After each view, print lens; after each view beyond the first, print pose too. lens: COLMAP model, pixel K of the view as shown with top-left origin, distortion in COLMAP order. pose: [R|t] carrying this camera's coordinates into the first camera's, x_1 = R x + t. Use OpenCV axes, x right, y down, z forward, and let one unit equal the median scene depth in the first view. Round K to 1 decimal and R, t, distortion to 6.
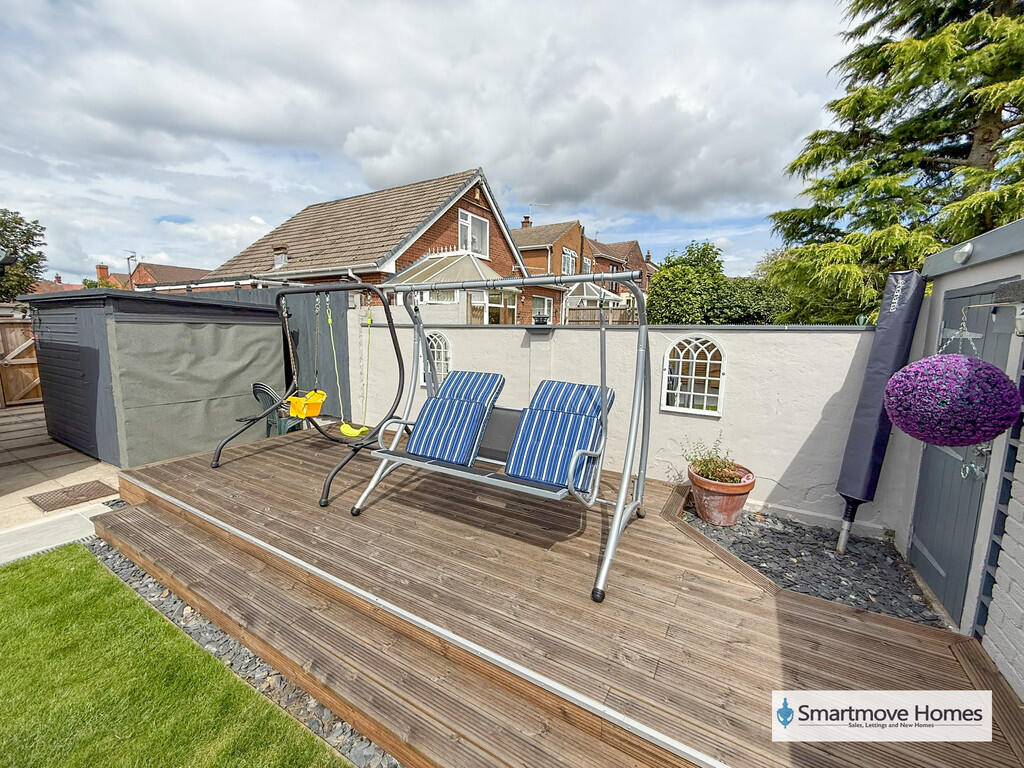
lens RADIAL K [[410.2, 0, 508.7], [0, 410.2, 383.9], [0, 0, 1]] dist [0.002080, -0.000247]
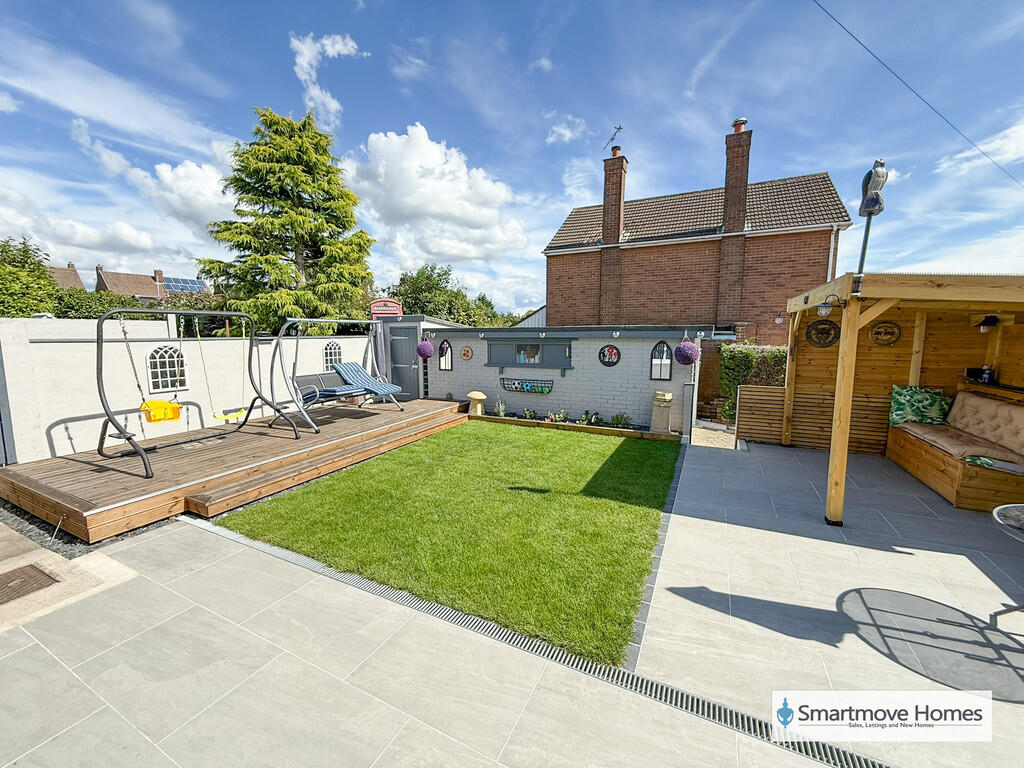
lens RADIAL K [[410.2, 0, 508.7], [0, 410.2, 383.9], [0, 0, 1]] dist [0.002080, -0.000247]
pose [[-0.074598, -0.130268, 0.988669, -2.028036], [0.141039, 0.980087, 0.139779, -0.055949], [-0.987189, 0.149868, -0.054740, 0.131418]]
